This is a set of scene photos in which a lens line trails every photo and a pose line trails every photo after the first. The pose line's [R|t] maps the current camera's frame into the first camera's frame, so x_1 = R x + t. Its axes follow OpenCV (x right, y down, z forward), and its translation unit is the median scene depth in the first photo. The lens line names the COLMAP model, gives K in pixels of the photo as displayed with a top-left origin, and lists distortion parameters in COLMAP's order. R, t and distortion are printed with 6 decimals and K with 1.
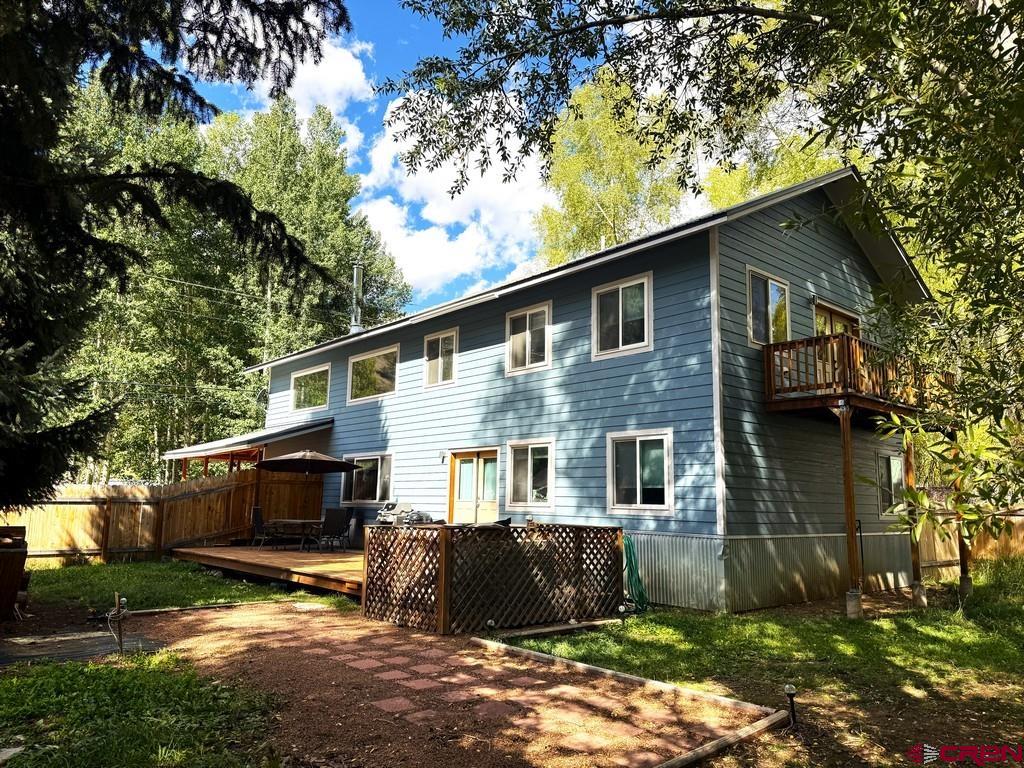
lens RADIAL K [[718.2, 0, 512.0], [0, 718.2, 384.0], [0, 0, 1]] dist [0.000465, -0.000161]
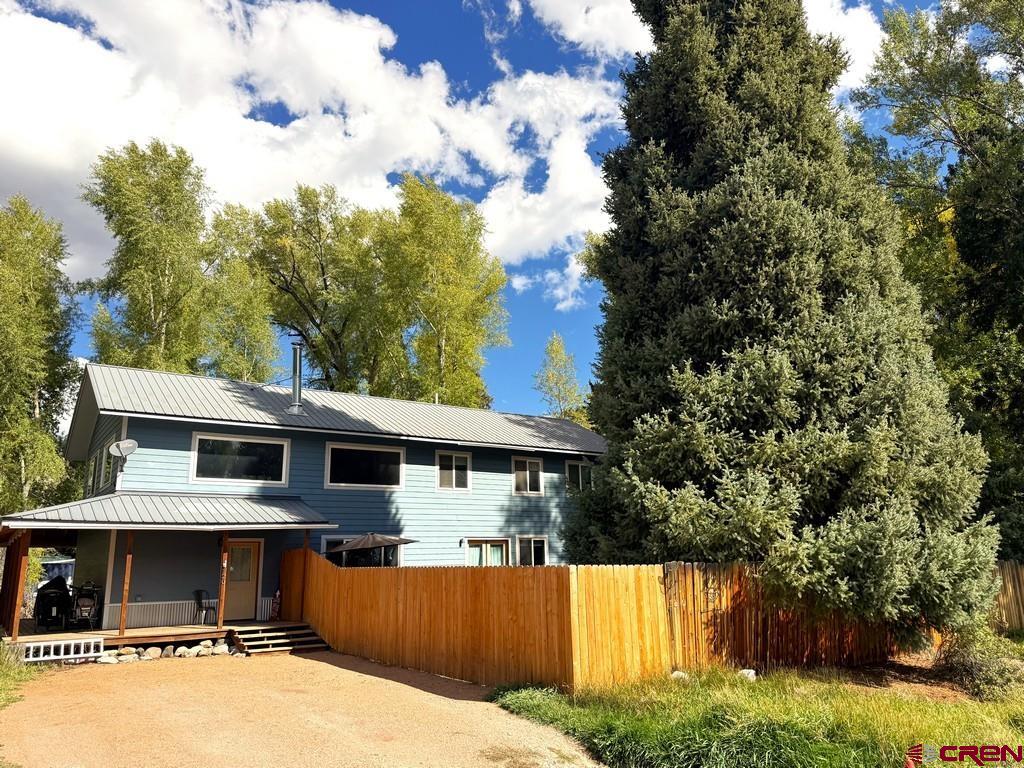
lens RADIAL K [[718.2, 0, 512.0], [0, 718.2, 384.0], [0, 0, 1]] dist [0.000465, -0.000161]
pose [[0.135157, 0.286592, 0.948471, -1.516367], [-0.093316, 0.956682, -0.275775, 0.185116], [-0.986420, -0.051235, 0.156046, 0.698584]]
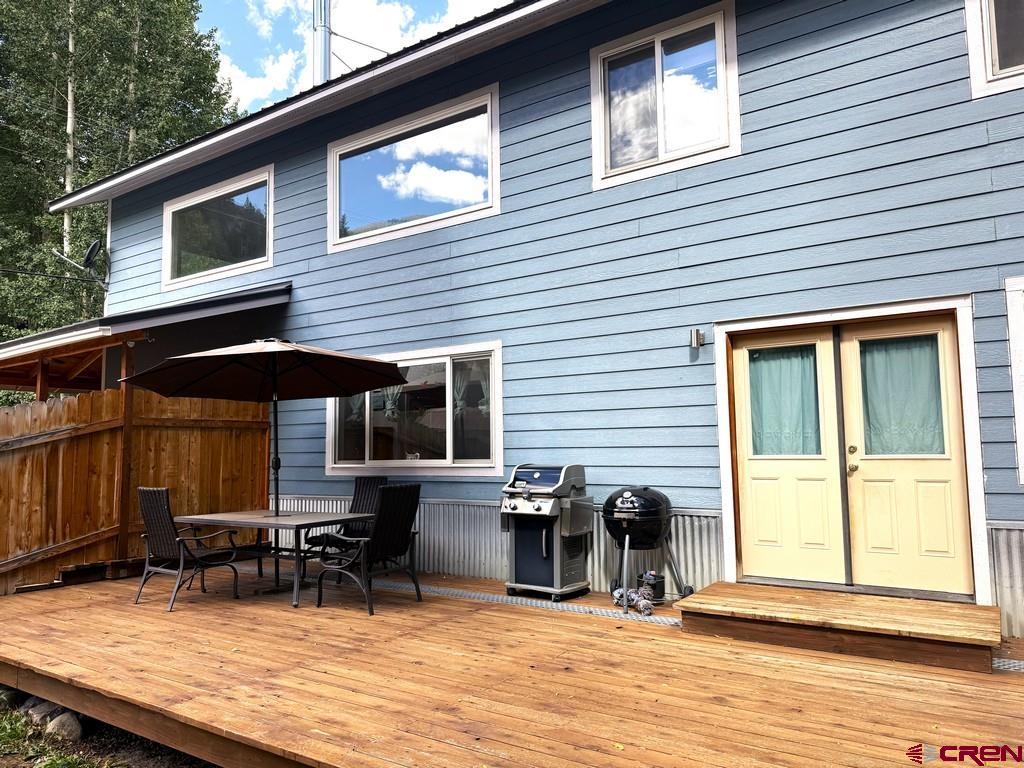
lens RADIAL K [[718.2, 0, 512.0], [0, 718.2, 384.0], [0, 0, 1]] dist [0.000465, -0.000161]
pose [[0.966803, 0.006808, 0.255431, -0.289248], [-0.022276, 0.998085, 0.057711, 0.103466], [-0.254549, -0.061485, 0.965103, 0.660392]]
